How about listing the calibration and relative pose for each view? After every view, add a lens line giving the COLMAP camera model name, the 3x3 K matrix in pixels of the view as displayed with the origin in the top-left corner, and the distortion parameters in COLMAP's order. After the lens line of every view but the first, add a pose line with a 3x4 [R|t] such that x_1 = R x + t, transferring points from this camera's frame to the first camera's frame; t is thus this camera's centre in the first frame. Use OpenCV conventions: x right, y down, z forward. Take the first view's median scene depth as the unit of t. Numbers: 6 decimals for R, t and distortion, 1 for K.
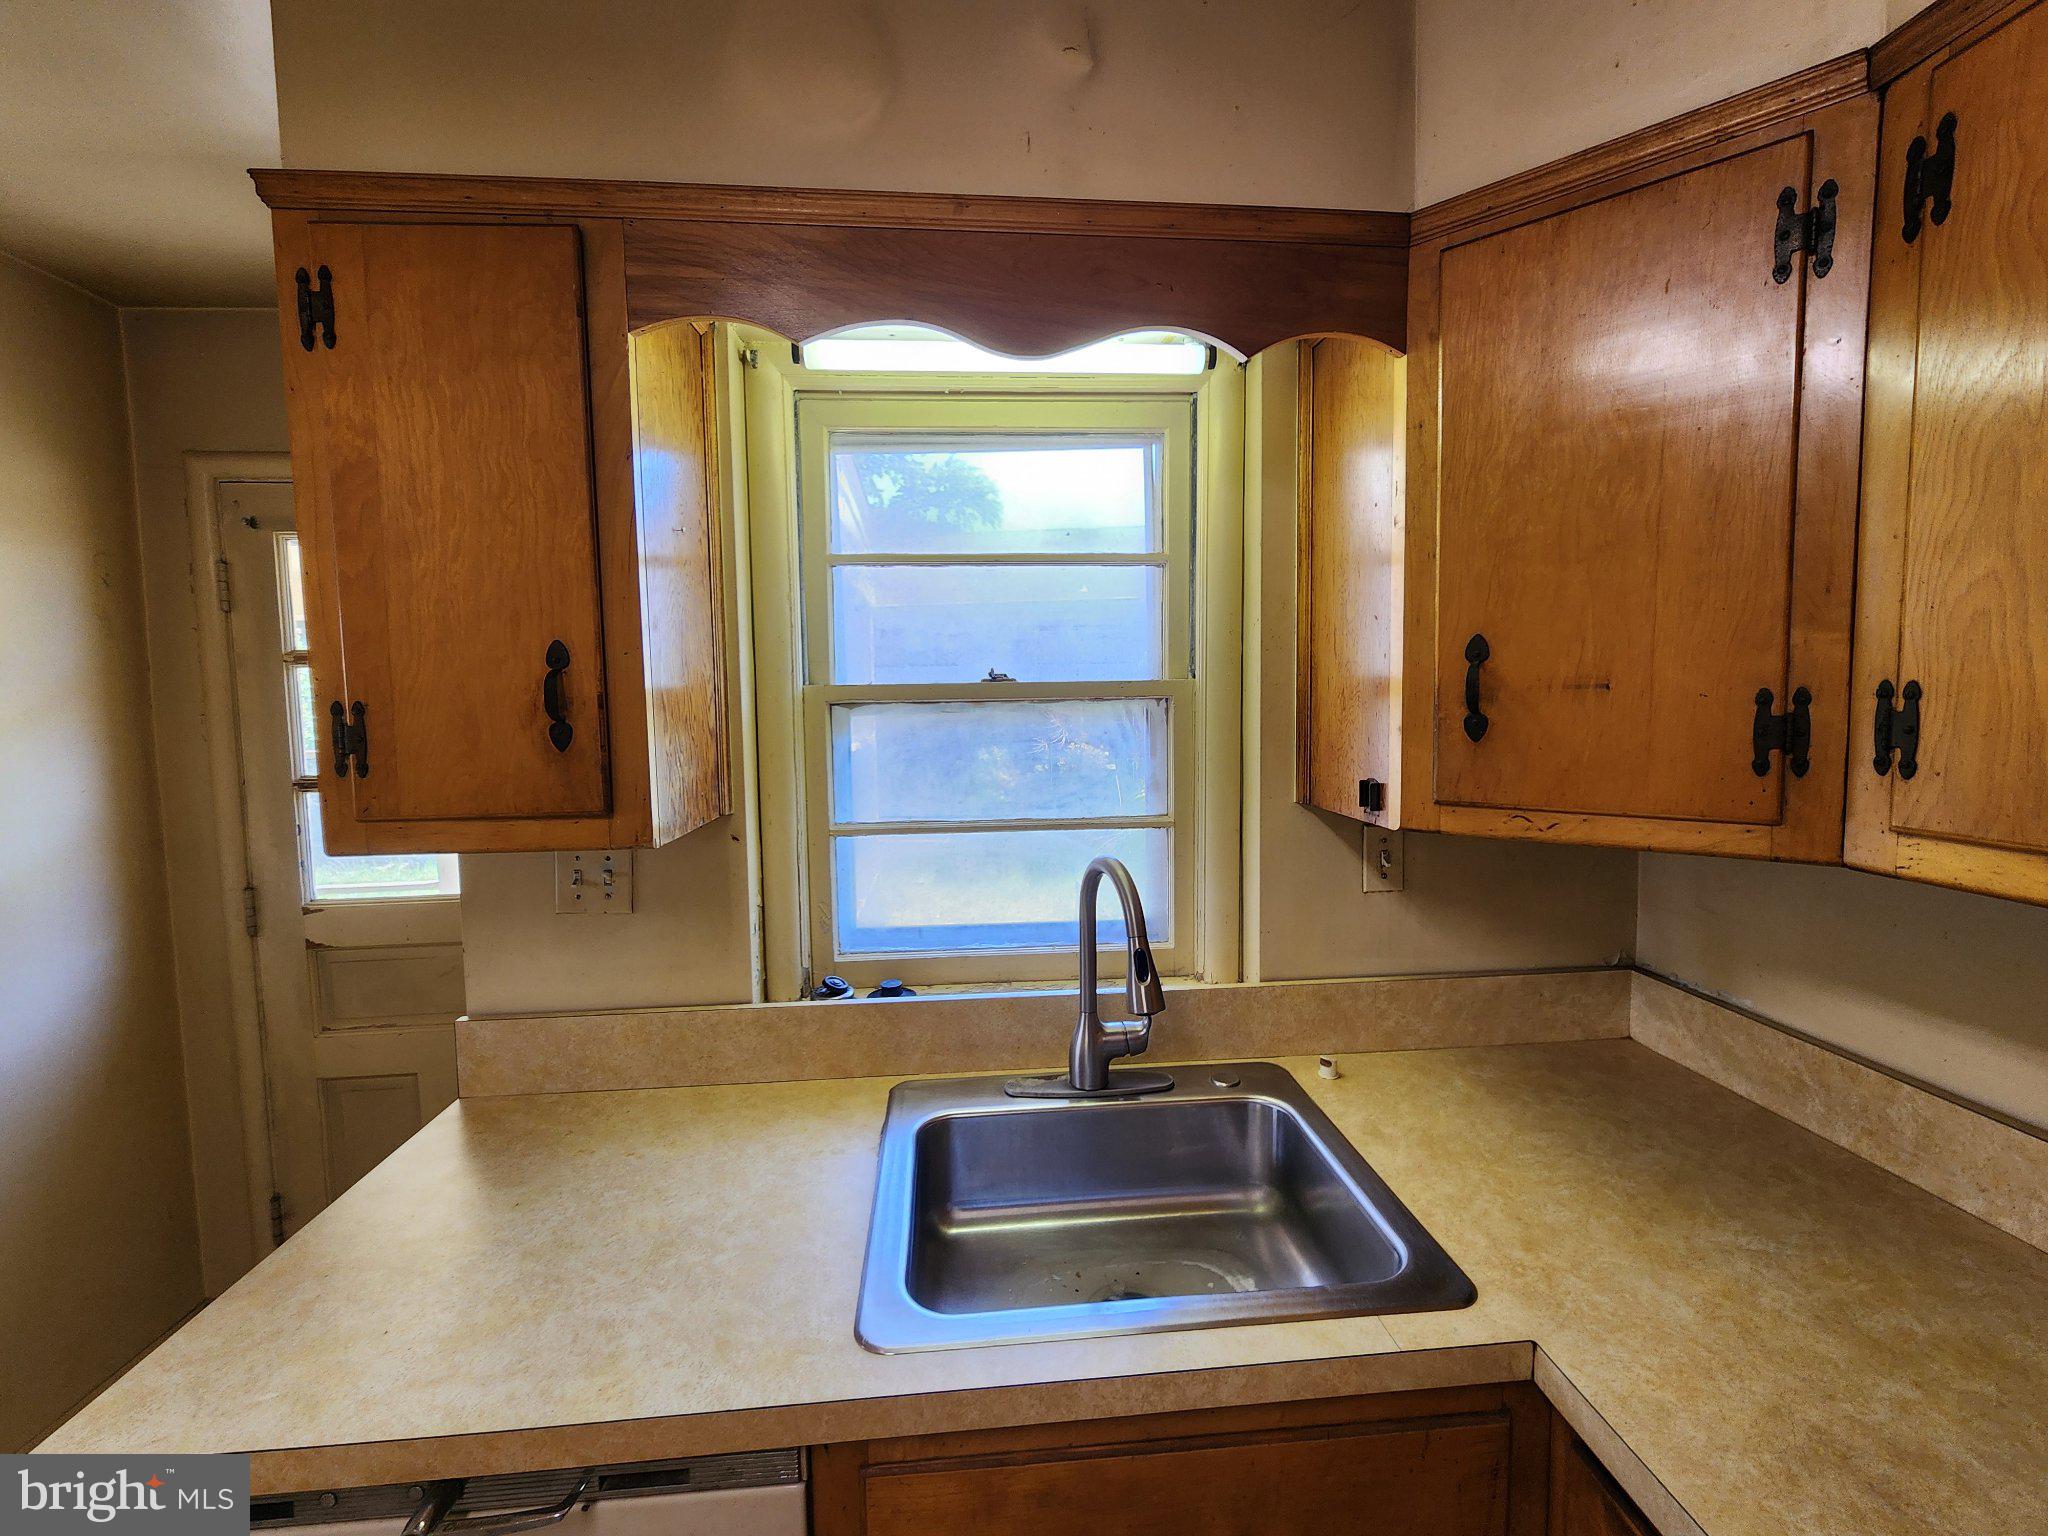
lens RADIAL K [[843.3, 0, 1023.9], [0, 843.3, 756.3], [0, 0, 1]] dist [0.000304, 0.000936]
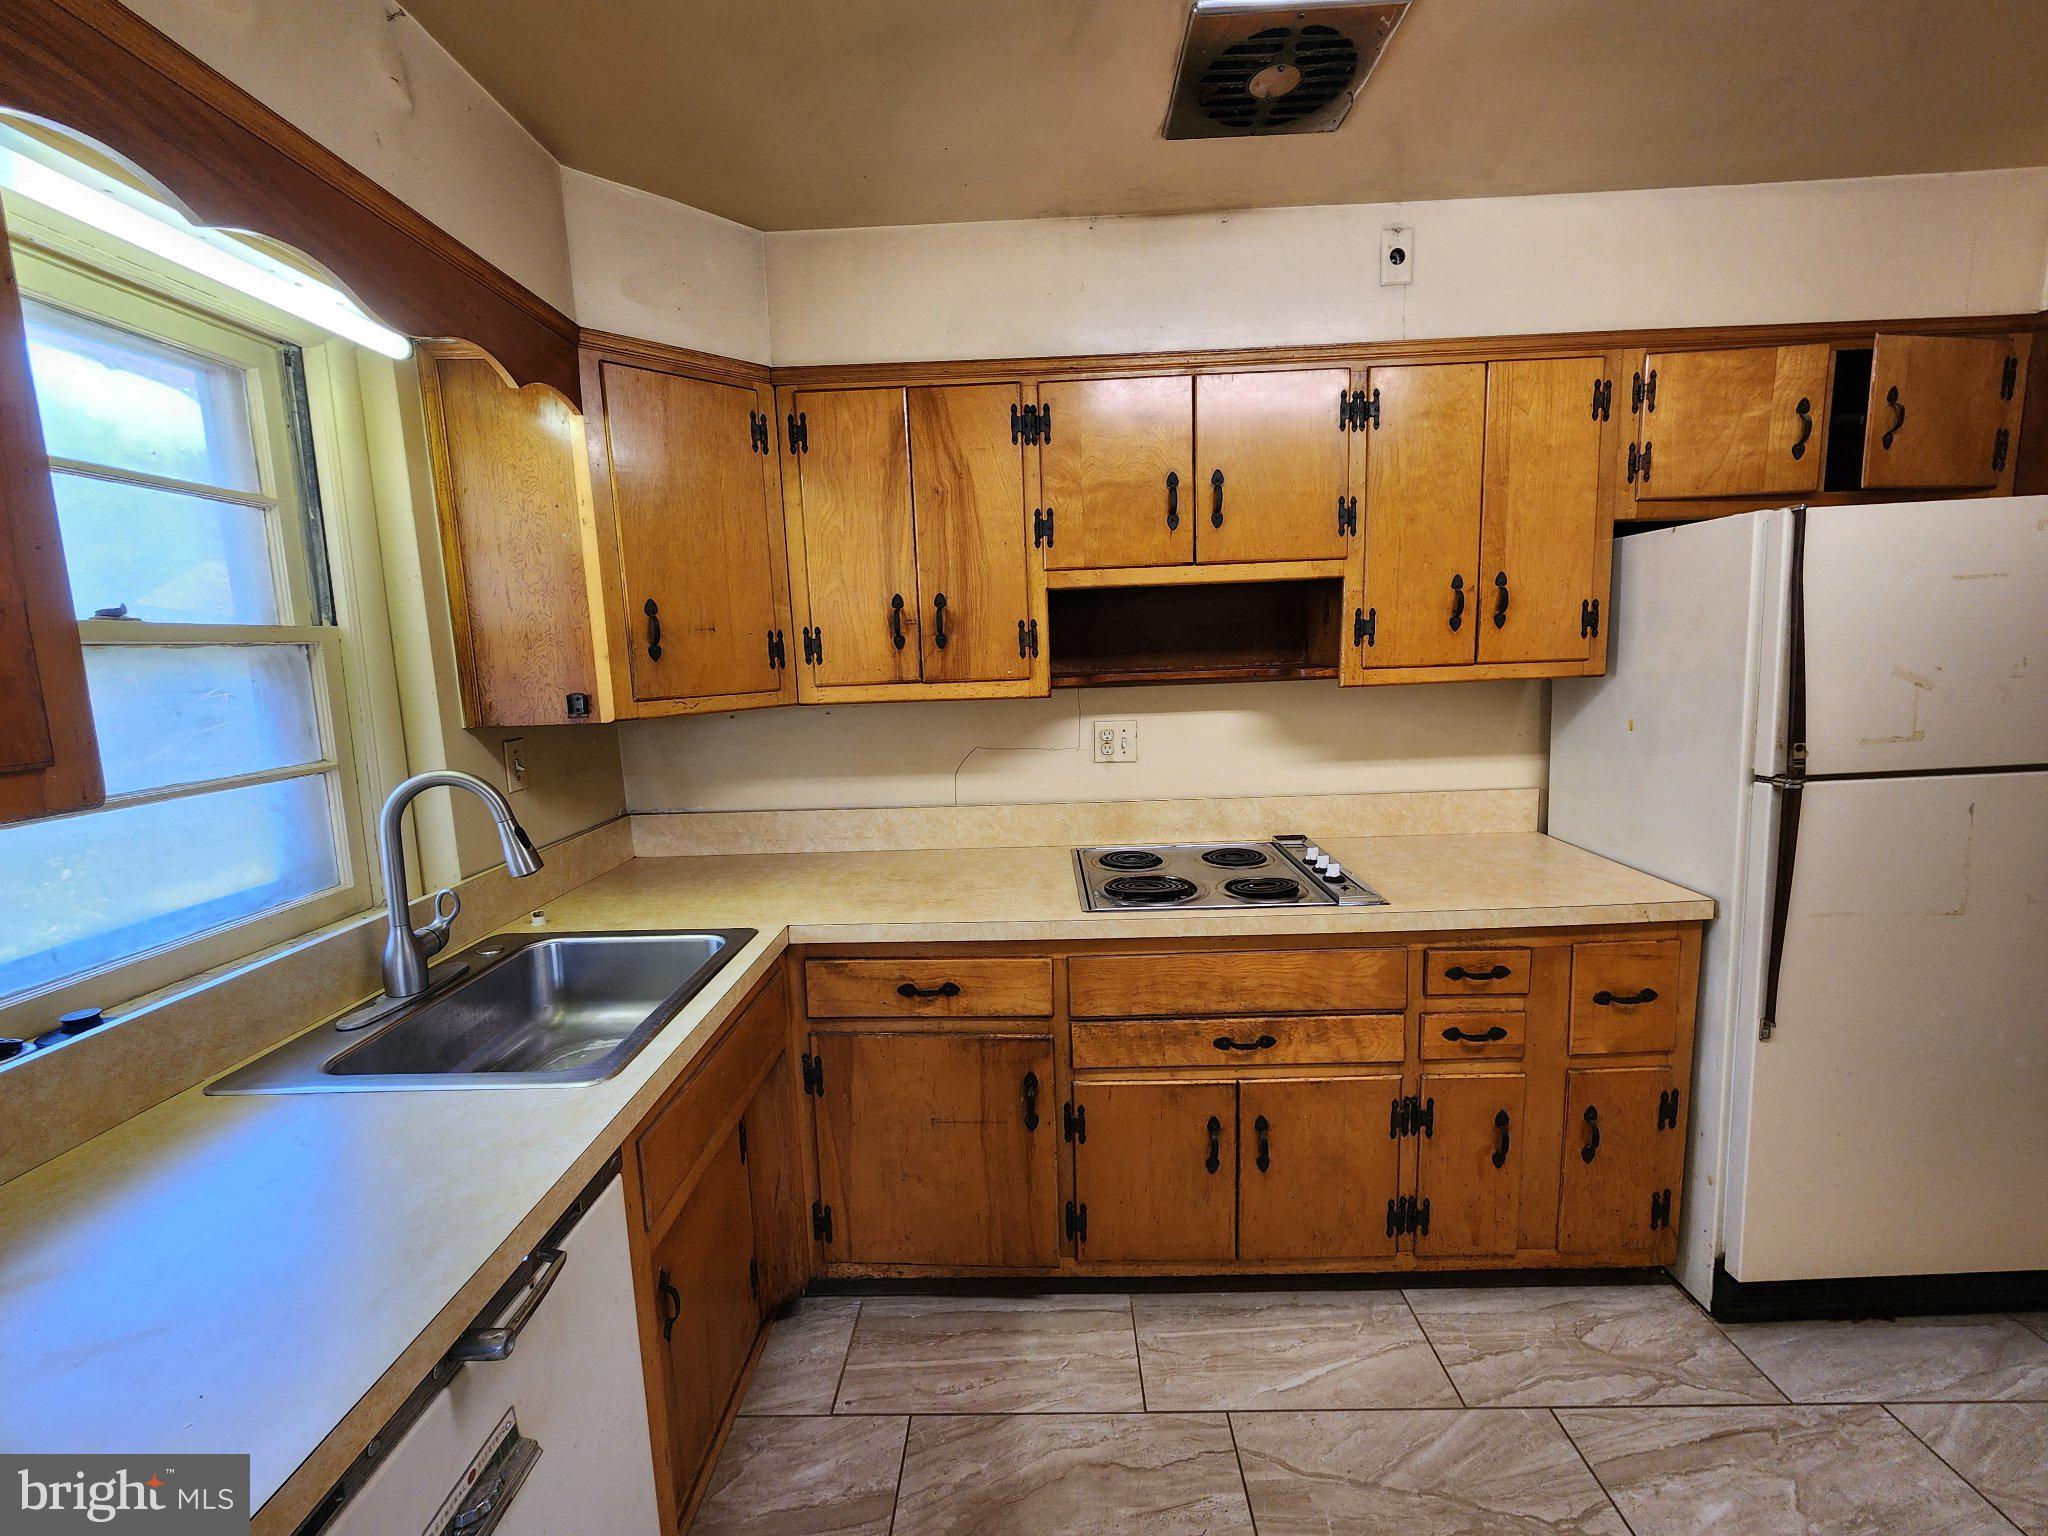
lens RADIAL K [[843.3, 0, 1019.3], [0, 843.3, 757.1], [0, 0, 1]] dist [0.000304, 0.000936]
pose [[0.115479, -0.119408, 0.986107, -1.093042], [0.108415, 0.988333, 0.106981, 0.071134], [-0.987376, 0.094555, 0.127077, 0.066190]]
